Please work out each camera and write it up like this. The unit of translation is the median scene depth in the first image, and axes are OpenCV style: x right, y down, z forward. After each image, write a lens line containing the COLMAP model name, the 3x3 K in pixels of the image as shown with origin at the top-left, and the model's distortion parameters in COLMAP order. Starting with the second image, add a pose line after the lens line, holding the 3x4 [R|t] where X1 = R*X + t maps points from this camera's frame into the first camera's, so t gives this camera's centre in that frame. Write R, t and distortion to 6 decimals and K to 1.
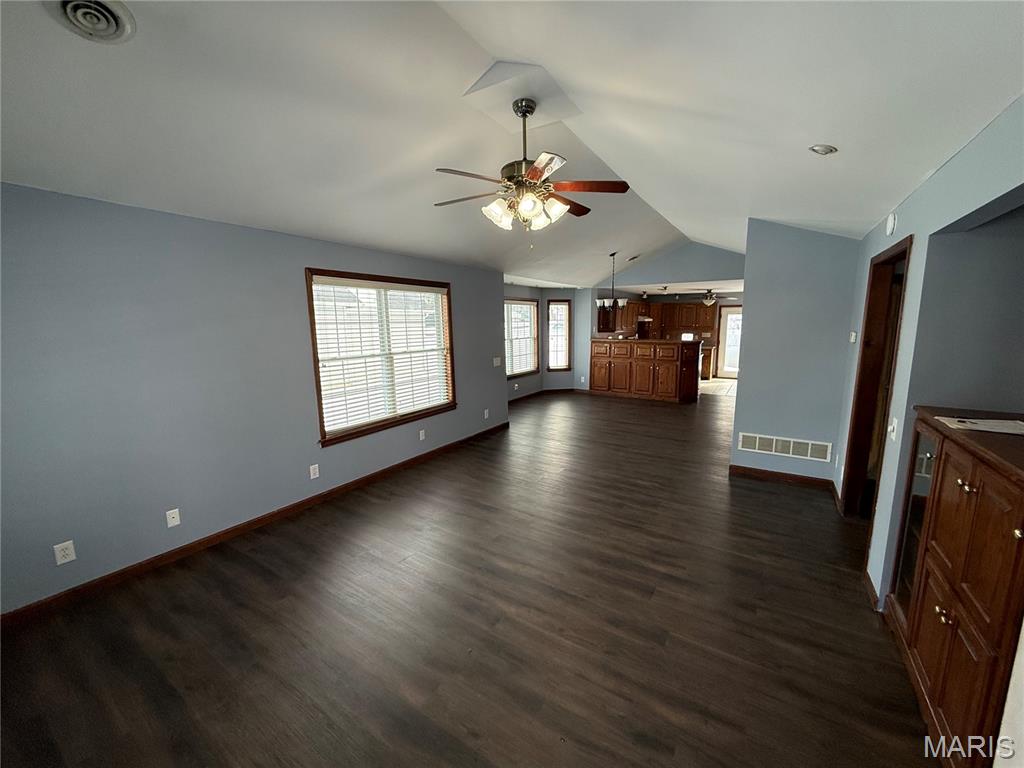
lens RADIAL K [[408.2, 0, 509.8], [0, 408.2, 382.6], [0, 0, 1]] dist [-0.000513, 0.000066]
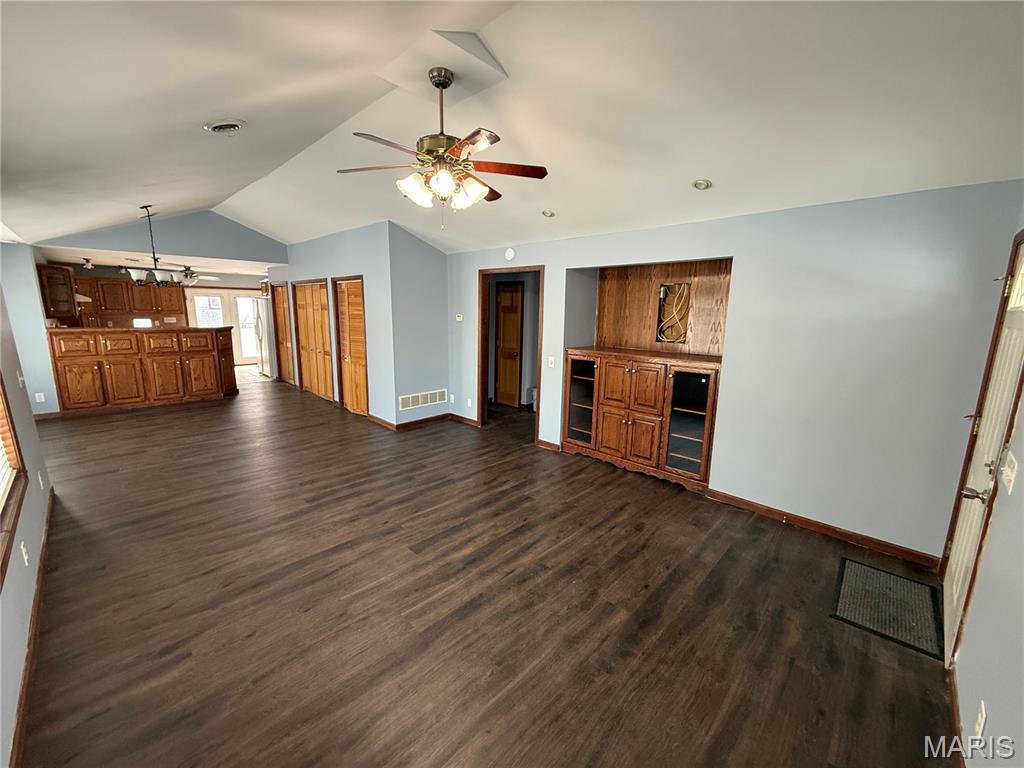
lens RADIAL K [[407.9, 0, 510.1], [0, 407.9, 382.5], [0, 0, 1]] dist [-0.000429, 0.000046]
pose [[0.193997, -0.166533, 0.966764, -0.594695], [0.129443, 0.981214, 0.143048, -0.057026], [-0.972425, 0.097390, 0.211909, 0.436556]]
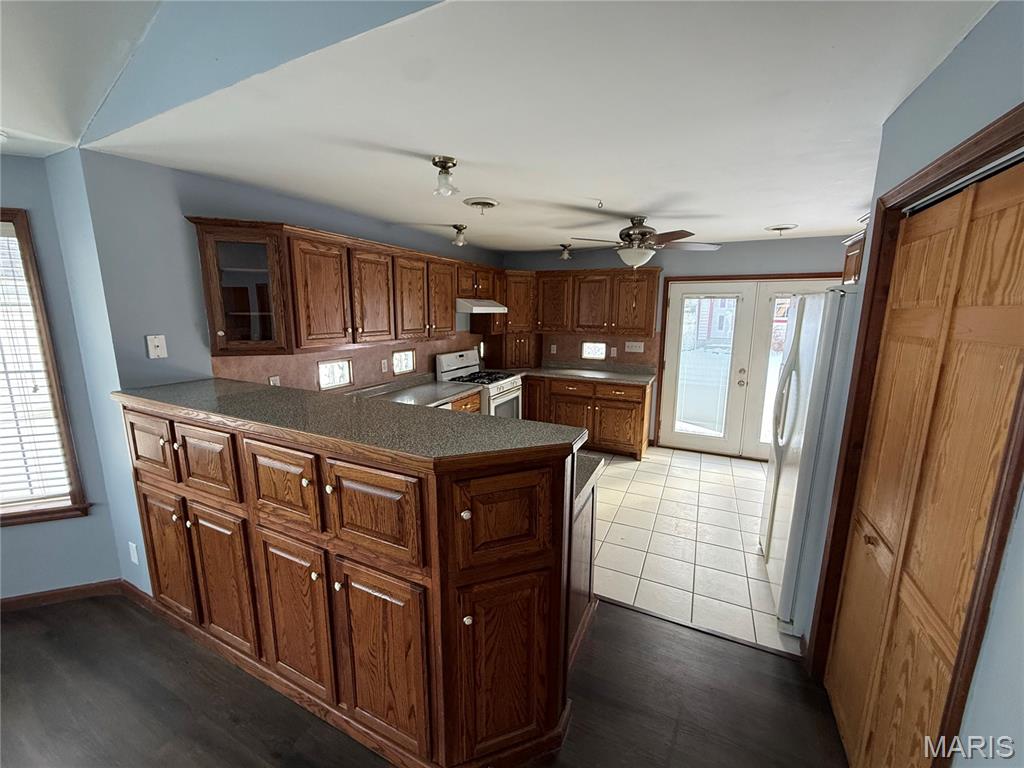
lens RADIAL K [[407.9, 0, 510.1], [0, 407.9, 382.5], [0, 0, 1]] dist [-0.000429, 0.000046]
pose [[0.992478, -0.008719, 0.122112, 0.831058], [0.005909, 0.999710, 0.023358, -0.251142], [-0.122281, -0.022461, 0.992241, 1.642786]]
